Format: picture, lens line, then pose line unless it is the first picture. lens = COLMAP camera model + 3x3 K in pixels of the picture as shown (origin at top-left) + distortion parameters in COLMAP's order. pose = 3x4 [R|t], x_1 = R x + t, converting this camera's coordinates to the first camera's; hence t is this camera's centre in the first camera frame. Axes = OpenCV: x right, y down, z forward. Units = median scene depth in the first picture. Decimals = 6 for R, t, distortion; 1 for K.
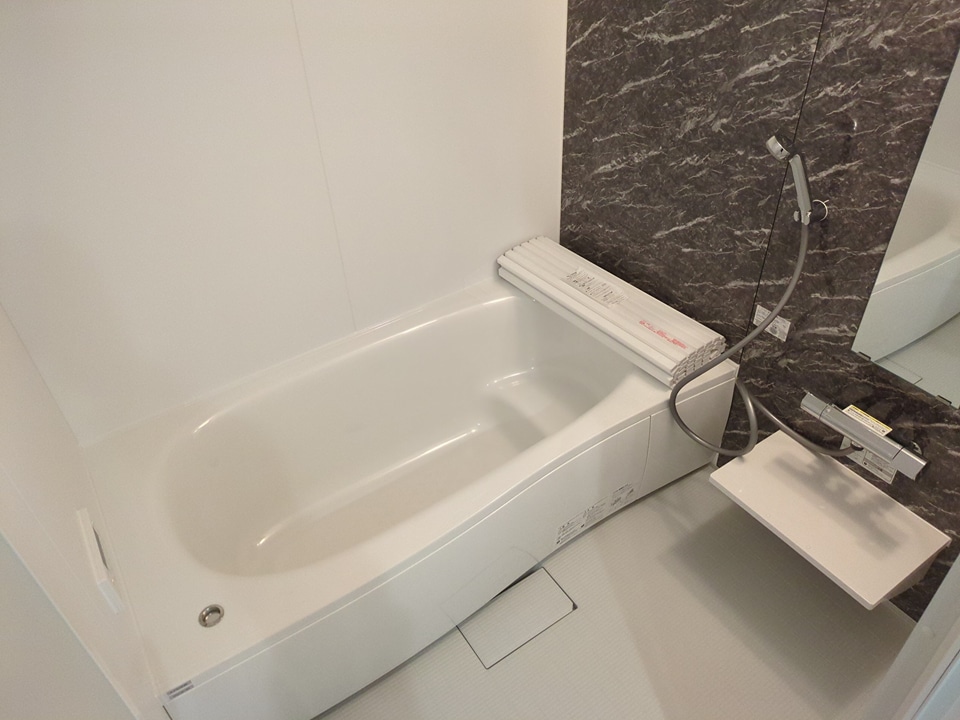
lens RADIAL K [[717.6, 0, 480.0], [0, 717.6, 360.0], [0, 0, 1]] dist [0.048224, -0.029918]
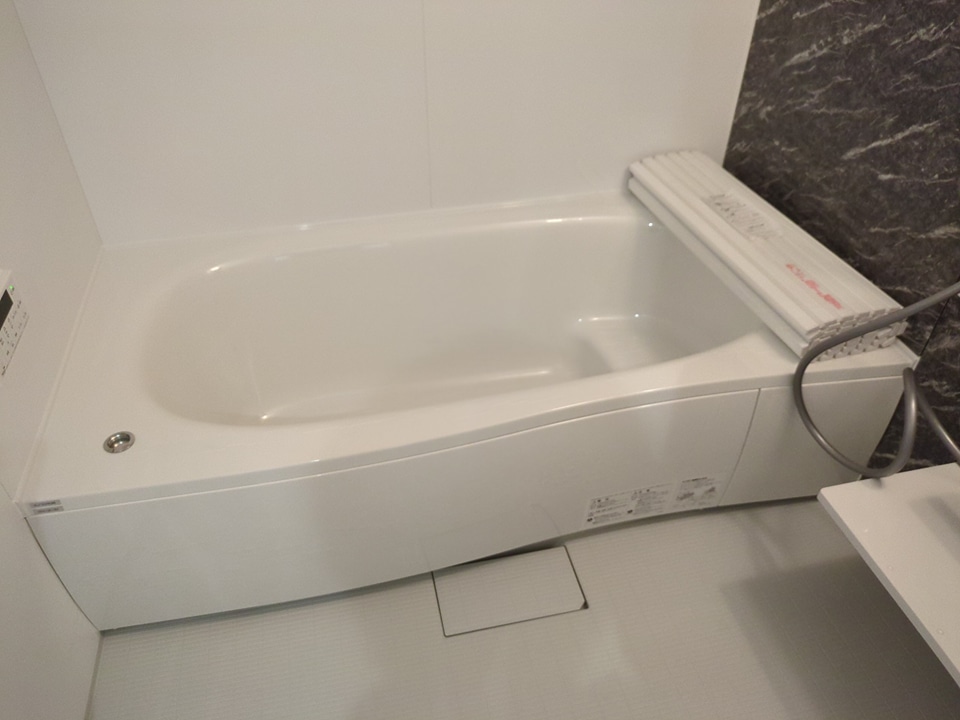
lens RADIAL K [[701.6, 0, 478.8], [0, 701.6, 385.8], [0, 0, 1]] dist [-0.004643, 0.000321]
pose [[0.926015, 0.261815, -0.271937, 0.158677], [-0.254373, 0.965057, 0.062931, 0.095948], [0.278911, 0.010898, 0.960255, 0.246329]]
